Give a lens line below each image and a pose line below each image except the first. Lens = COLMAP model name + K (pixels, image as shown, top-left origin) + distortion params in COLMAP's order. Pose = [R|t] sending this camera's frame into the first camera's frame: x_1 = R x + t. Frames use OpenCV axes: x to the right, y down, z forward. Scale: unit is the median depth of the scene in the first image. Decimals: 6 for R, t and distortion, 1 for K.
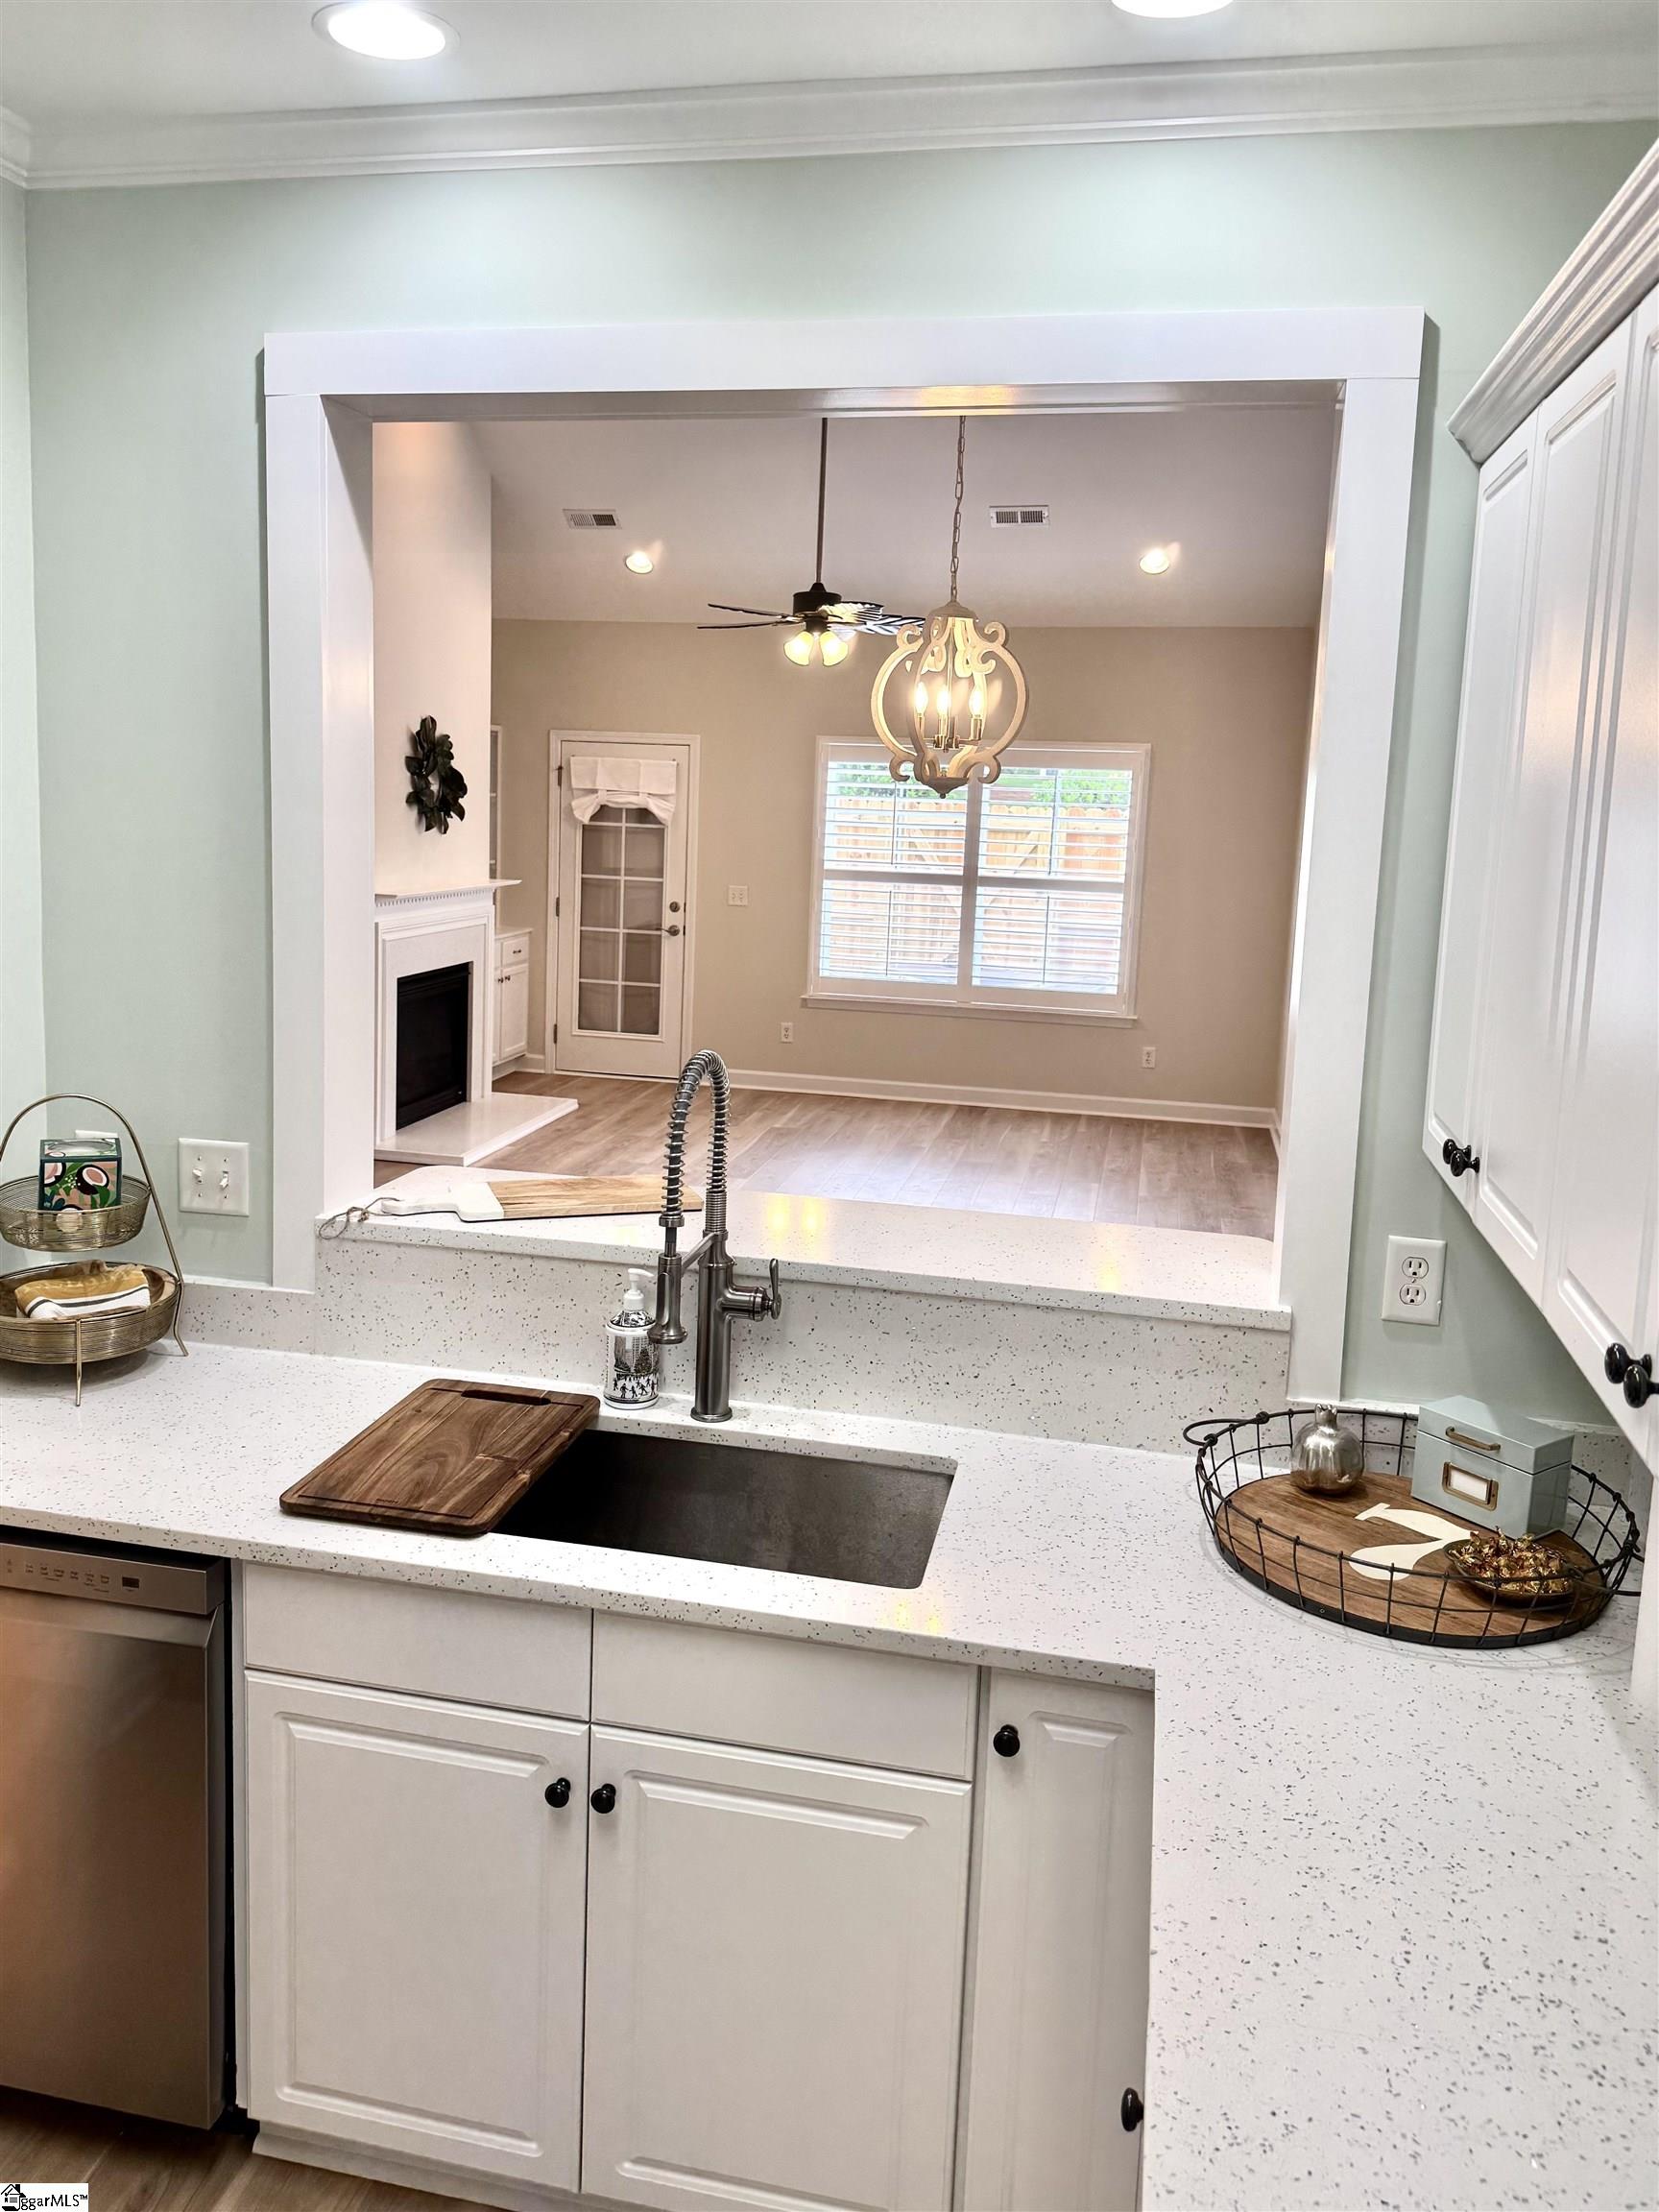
lens RADIAL K [[1578.5, 0, 817.9], [0, 1578.5, 1008.4], [0, 0, 1]] dist [0.141625, 0.000069]
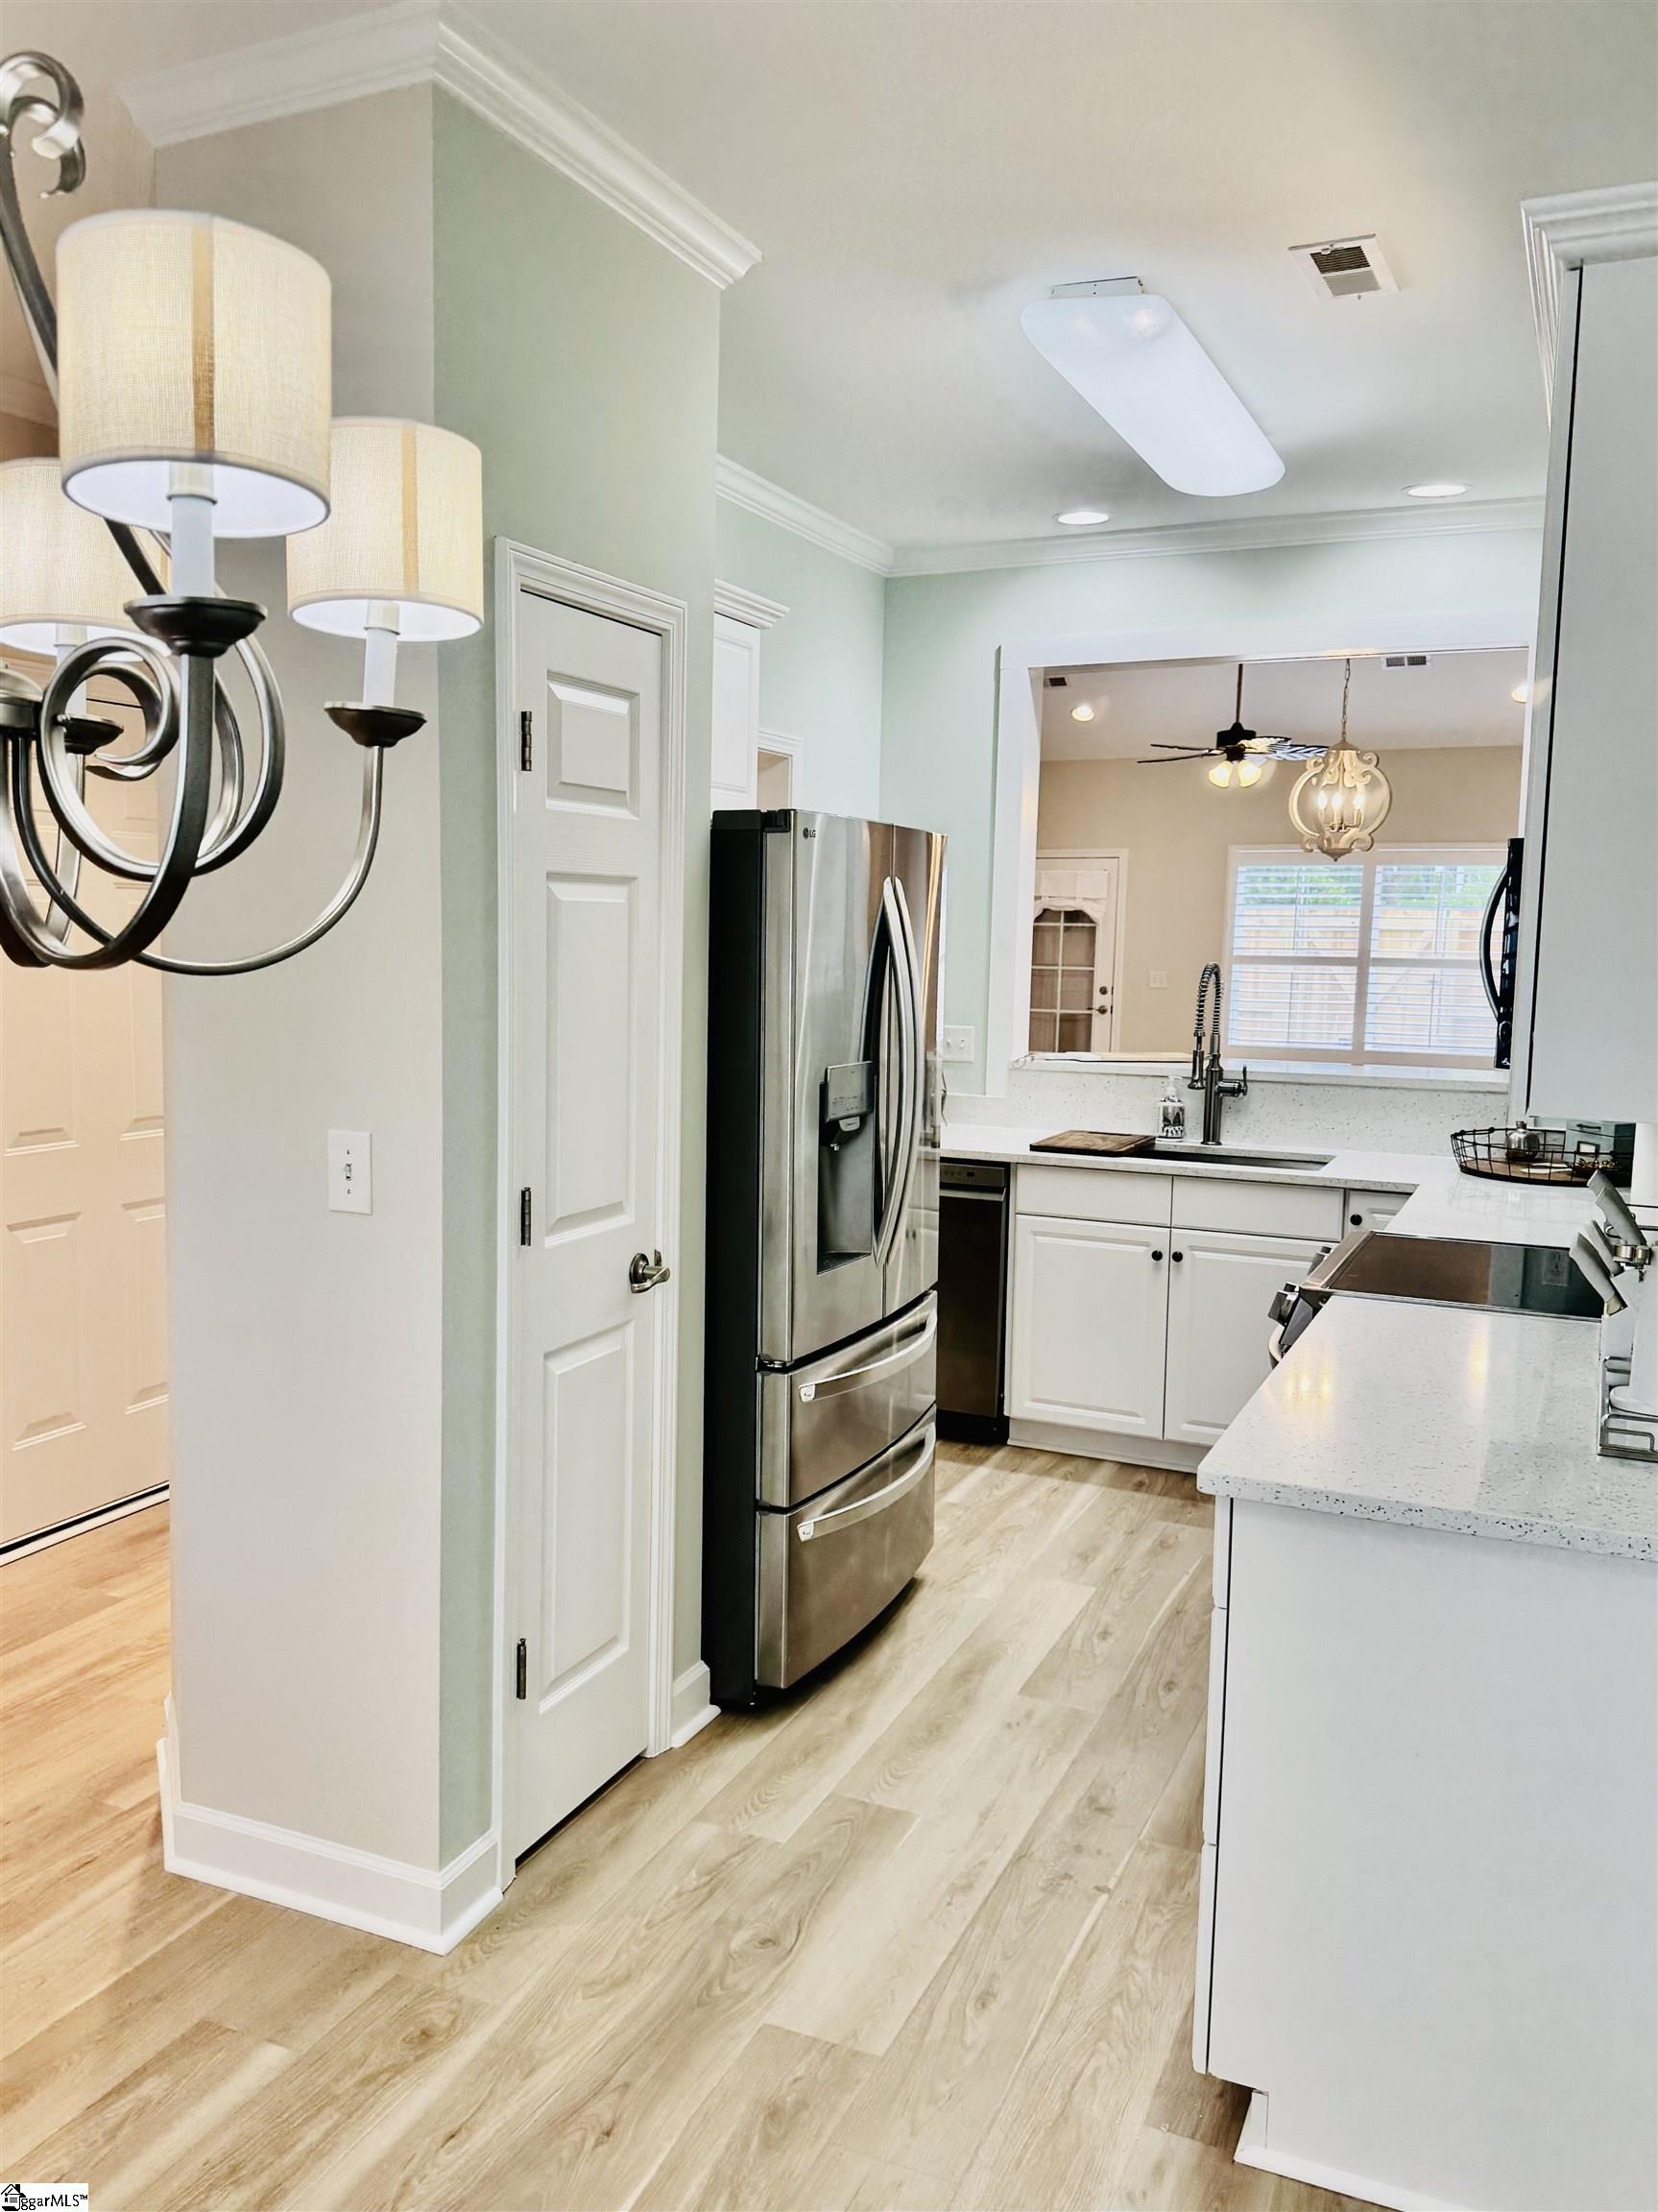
lens RADIAL K [[1784.8, 0, 797.9], [0, 1784.8, 1114.5], [0, 0, 1]] dist [0.134844, -0.002313]
pose [[0.976986, 0.008657, -0.213126, -0.059182], [-0.017151, 0.999129, -0.038038, 0.198531], [0.212612, 0.040818, 0.976284, -0.880956]]
